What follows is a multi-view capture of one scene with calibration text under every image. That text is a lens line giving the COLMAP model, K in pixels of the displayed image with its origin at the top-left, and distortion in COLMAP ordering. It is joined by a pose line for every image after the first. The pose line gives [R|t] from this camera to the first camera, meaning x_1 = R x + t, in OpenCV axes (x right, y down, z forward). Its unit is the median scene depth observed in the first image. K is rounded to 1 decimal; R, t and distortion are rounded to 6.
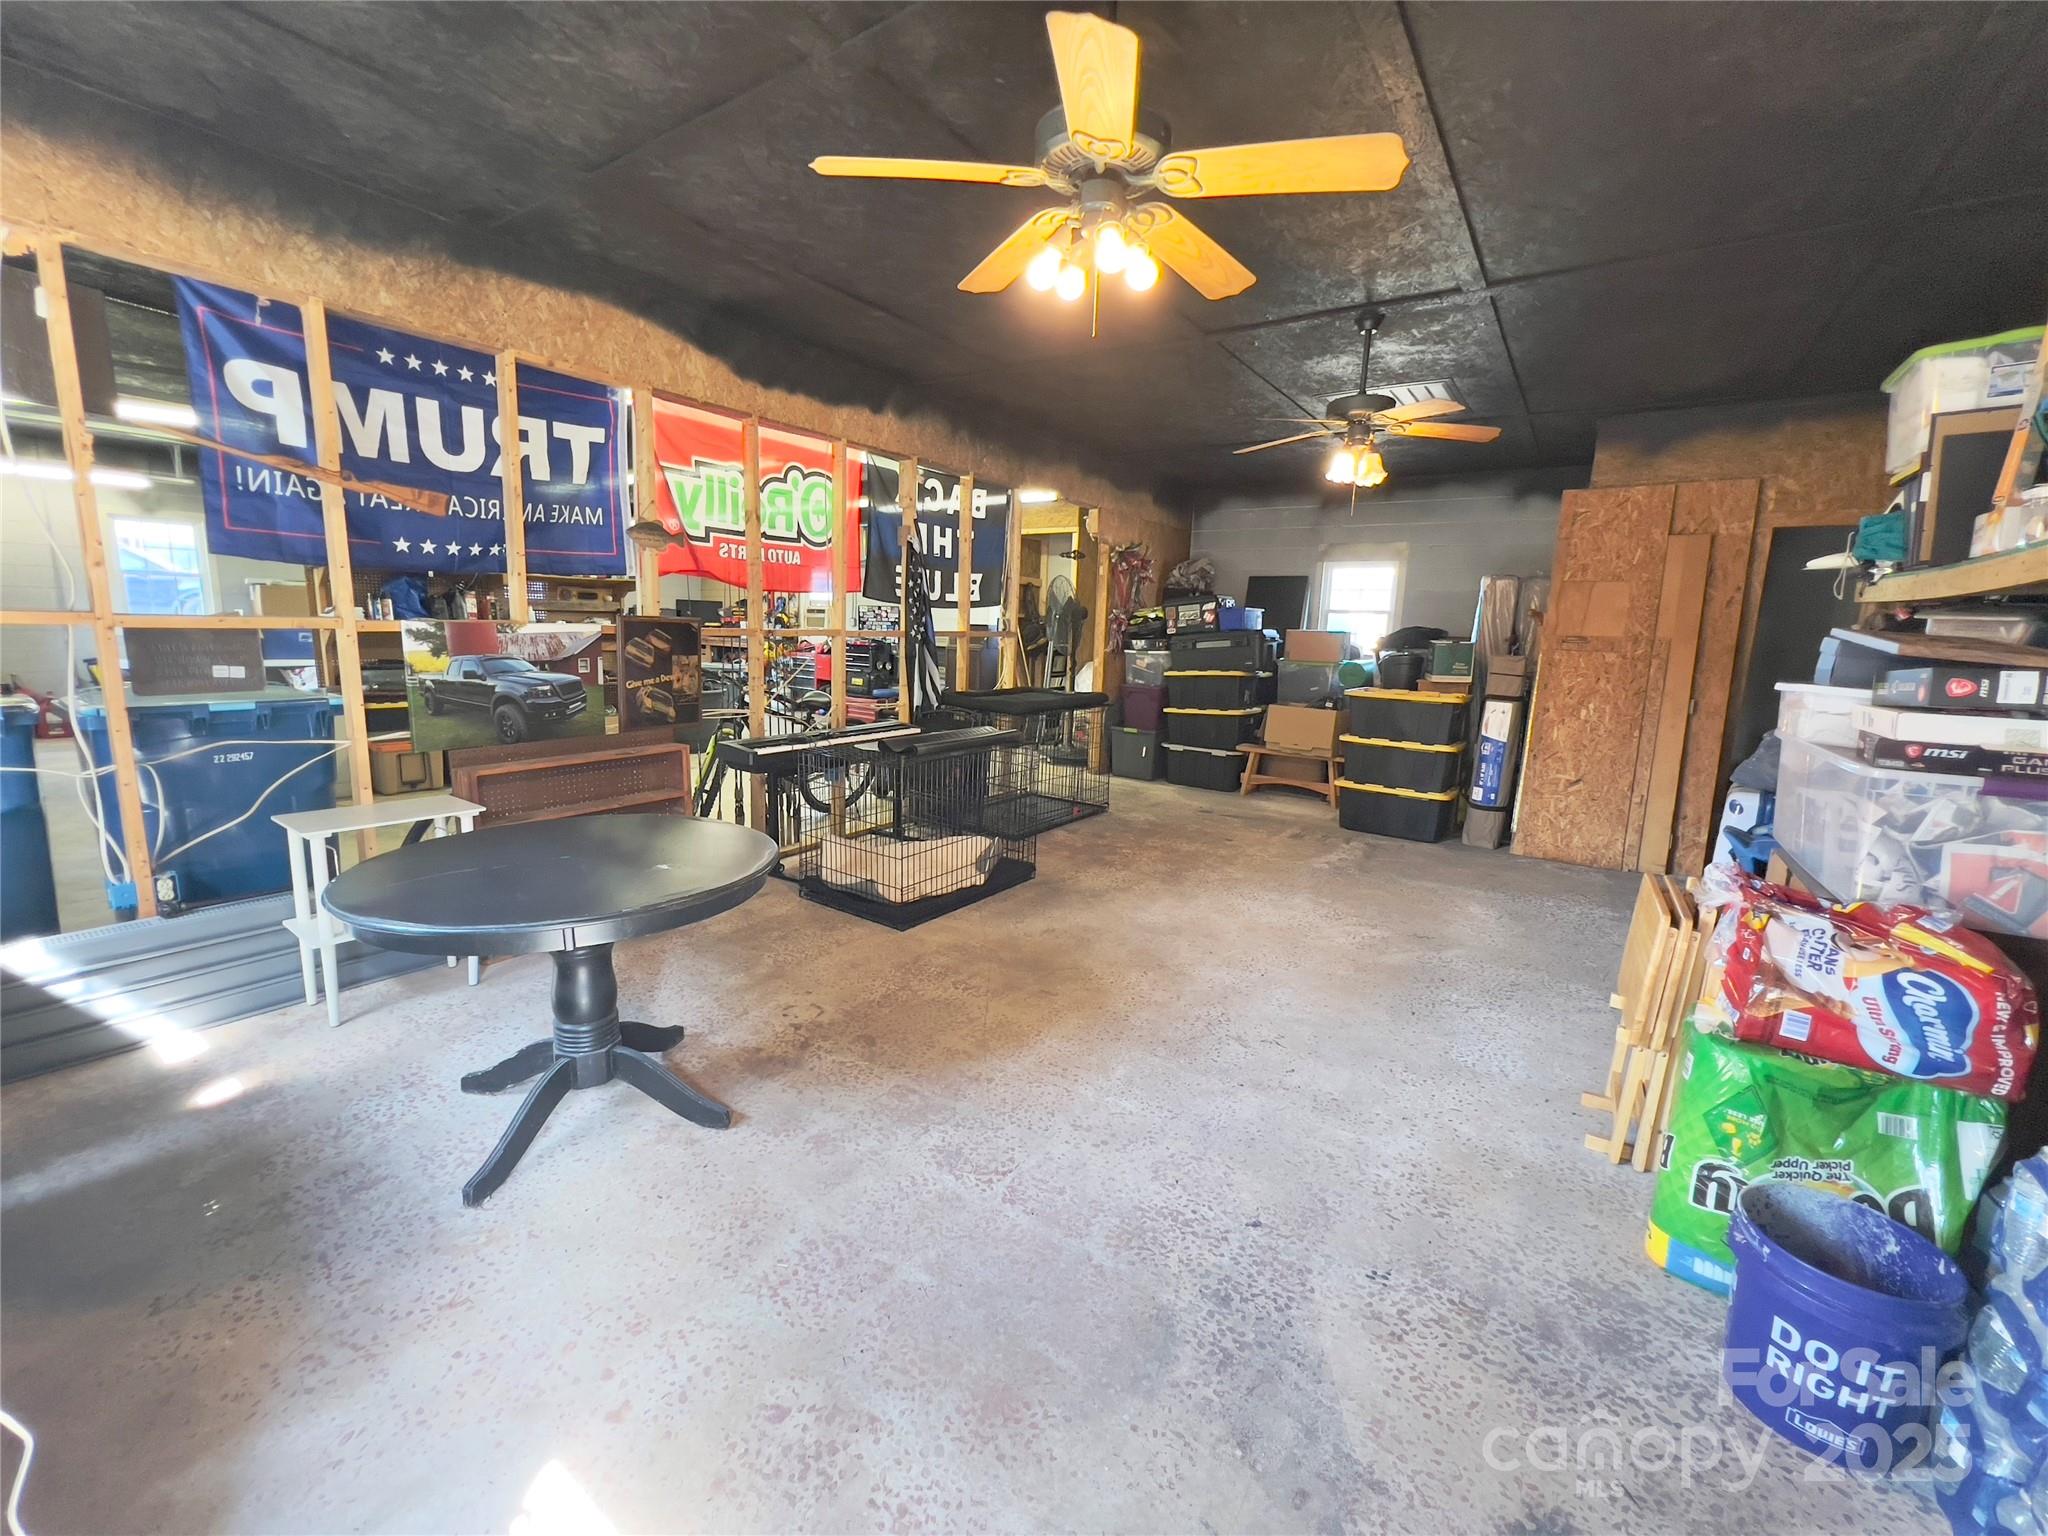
lens RADIAL K [[824.1, 0, 1023.1], [0, 824.1, 762.0], [0, 0, 1]] dist [-0.001464, 0.000394]
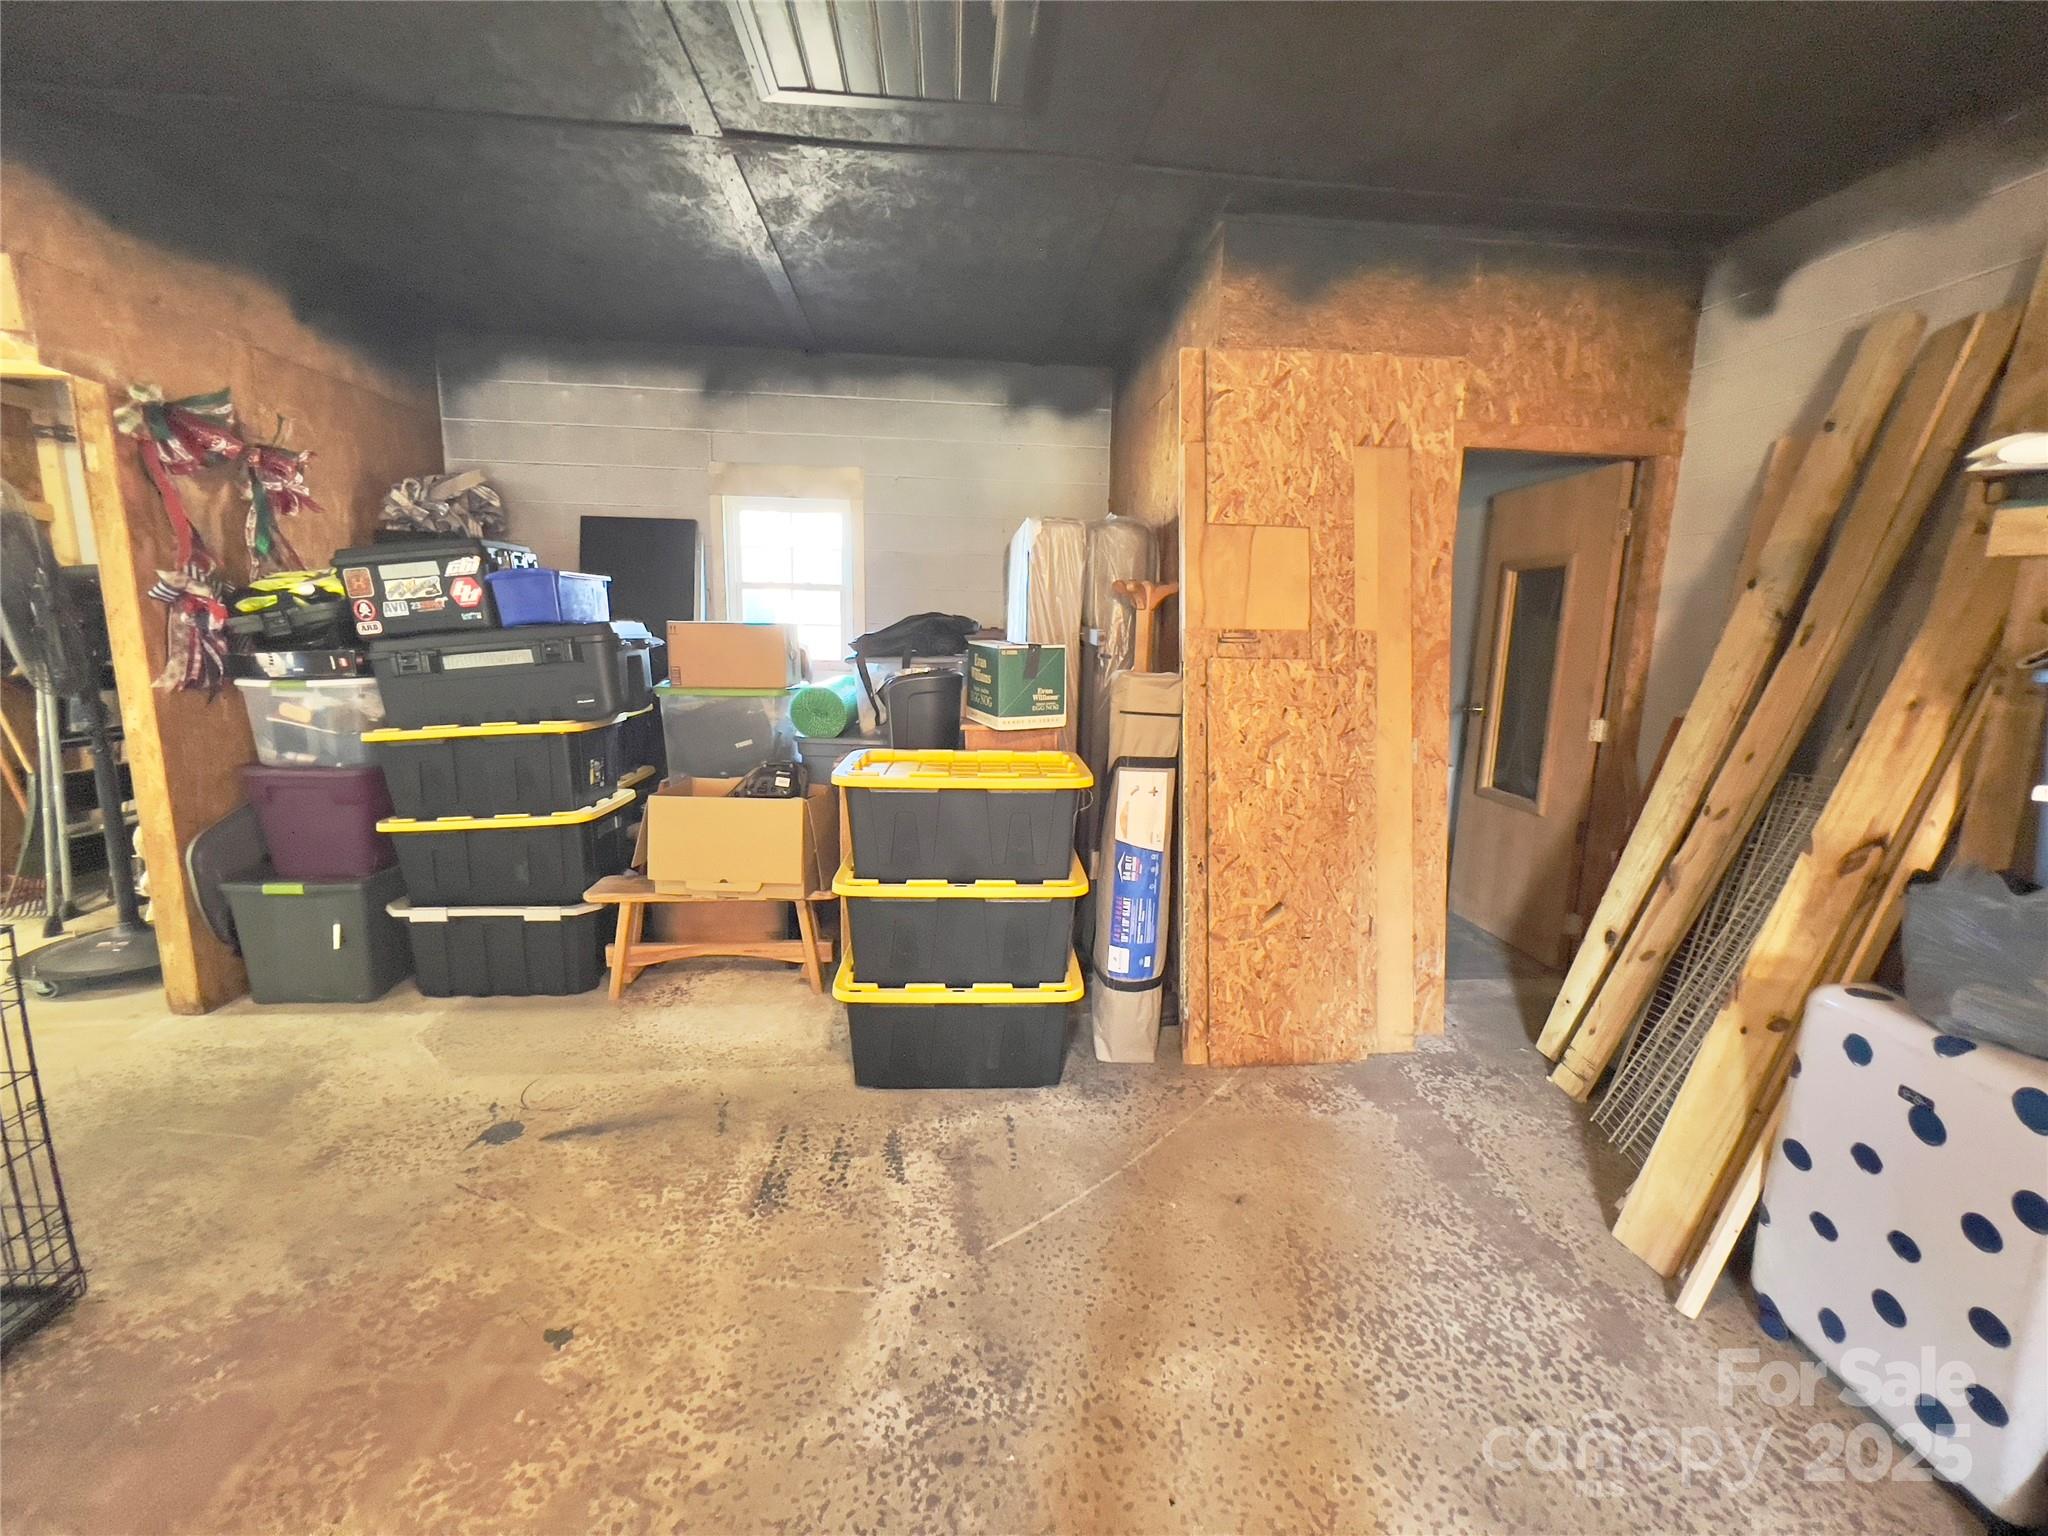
lens RADIAL K [[824.1, 0, 1017.0], [0, 824.1, 760.1], [0, 0, 1]] dist [-0.001464, 0.000394]
pose [[0.767873, -0.121692, 0.628937, 0.170408], [0.110212, 0.992247, 0.057430, -0.088261], [-0.631050, 0.025218, 0.775332, 0.519765]]
